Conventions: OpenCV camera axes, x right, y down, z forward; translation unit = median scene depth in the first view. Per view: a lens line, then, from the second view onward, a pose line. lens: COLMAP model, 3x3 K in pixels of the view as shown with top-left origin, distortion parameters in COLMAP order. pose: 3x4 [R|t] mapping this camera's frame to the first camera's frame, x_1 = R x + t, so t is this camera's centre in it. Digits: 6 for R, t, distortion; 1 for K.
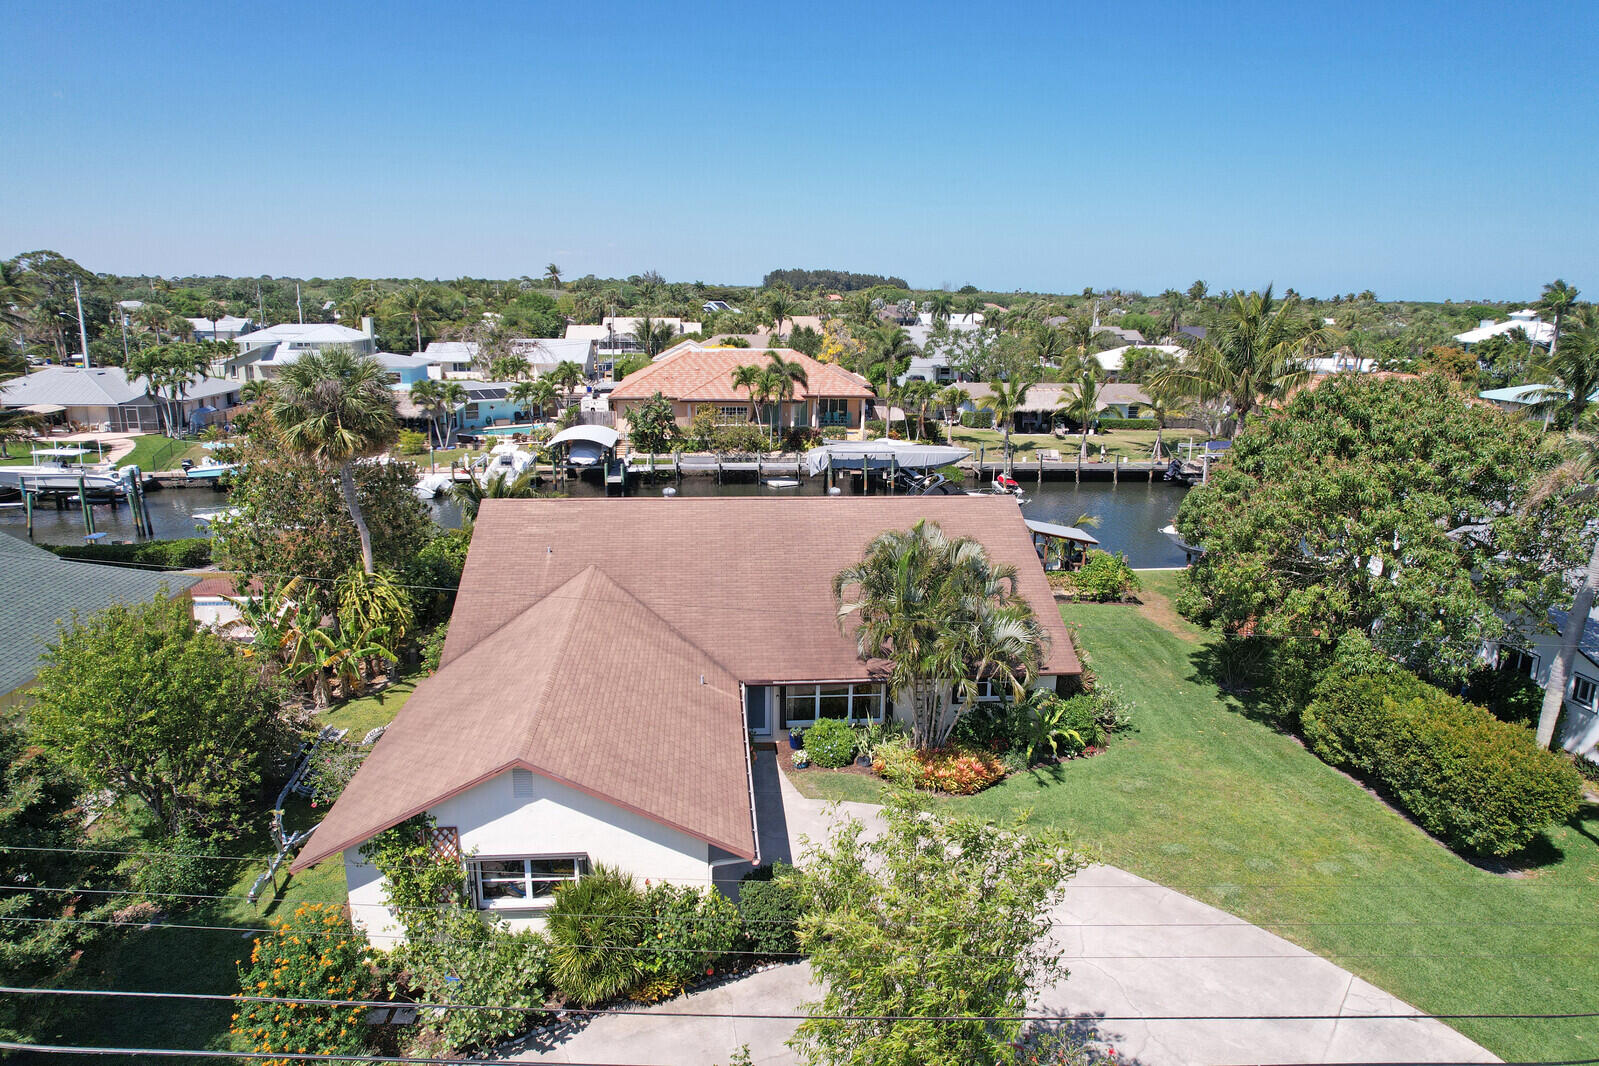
lens RADIAL K [[1020.7, 0, 799.5], [0, 1020.7, 533.0], [0, 0, 1]] dist [-0.097701, 0.076217]
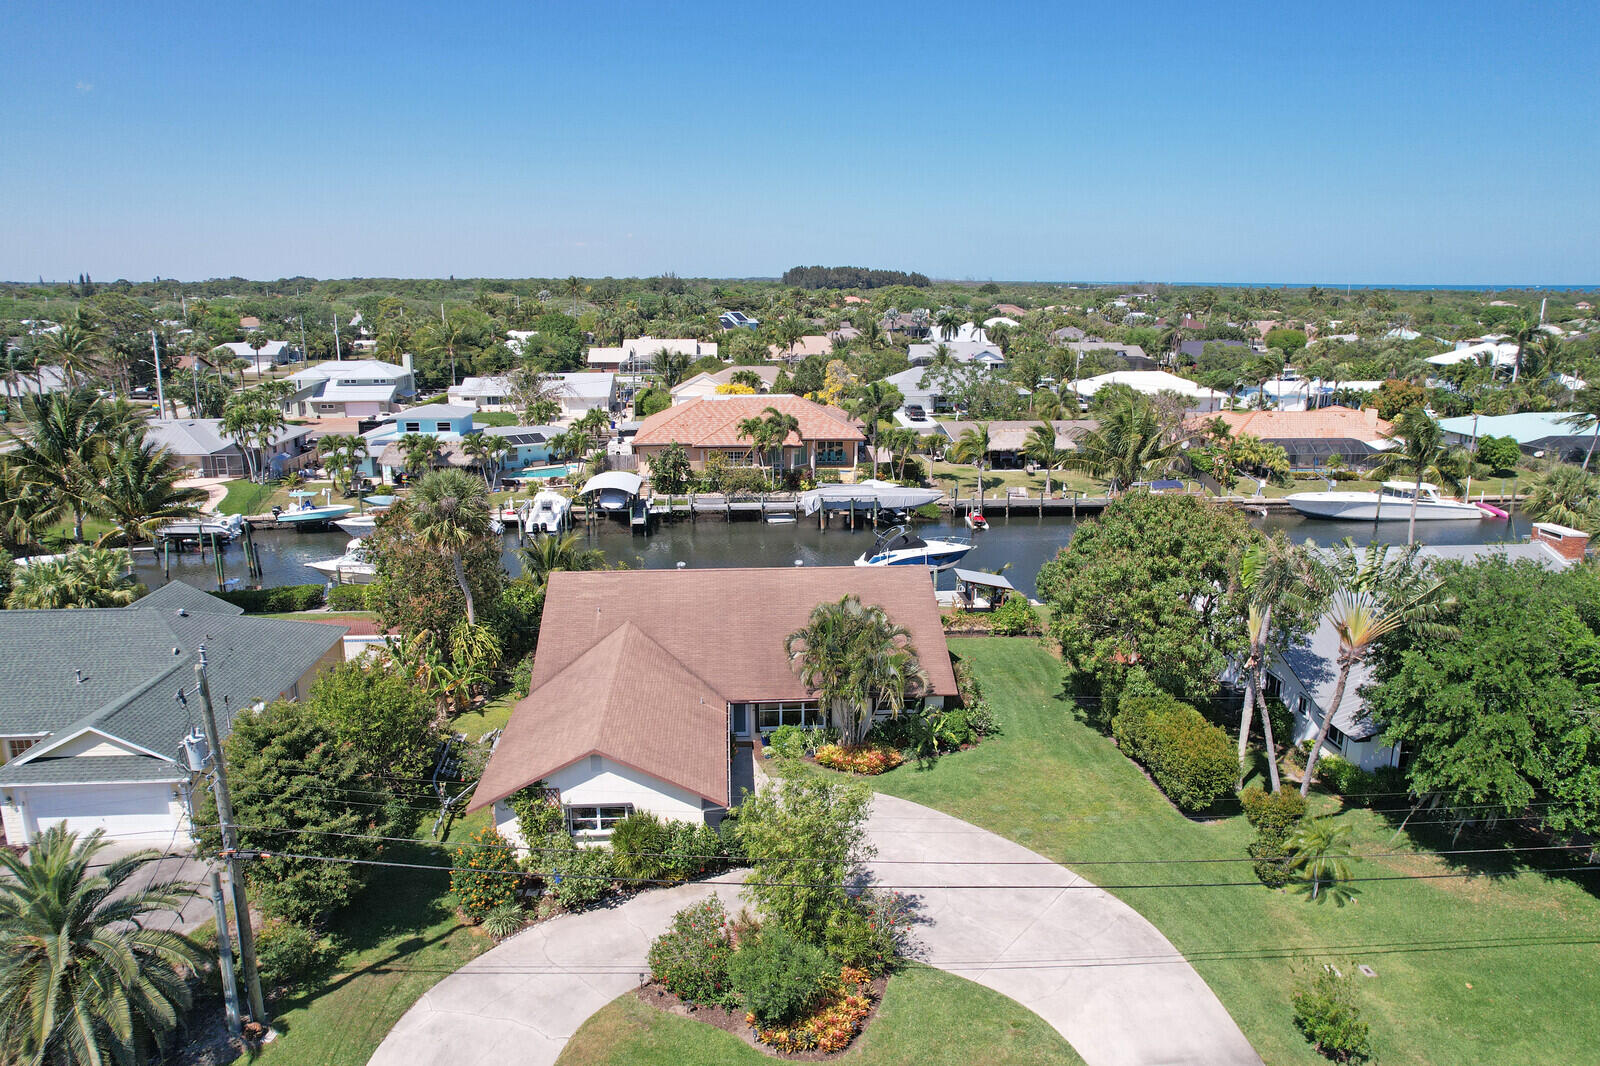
lens RADIAL K [[1021.4, 0, 800.0], [0, 1021.4, 533.0], [0, 0, 1]] dist [-0.097701, 0.076217]
pose [[0.999811, -0.006066, -0.018468, 0.067402], [0.005999, 0.999975, -0.003719, -0.083667], [0.018490, 0.003608, 0.999823, -0.438860]]
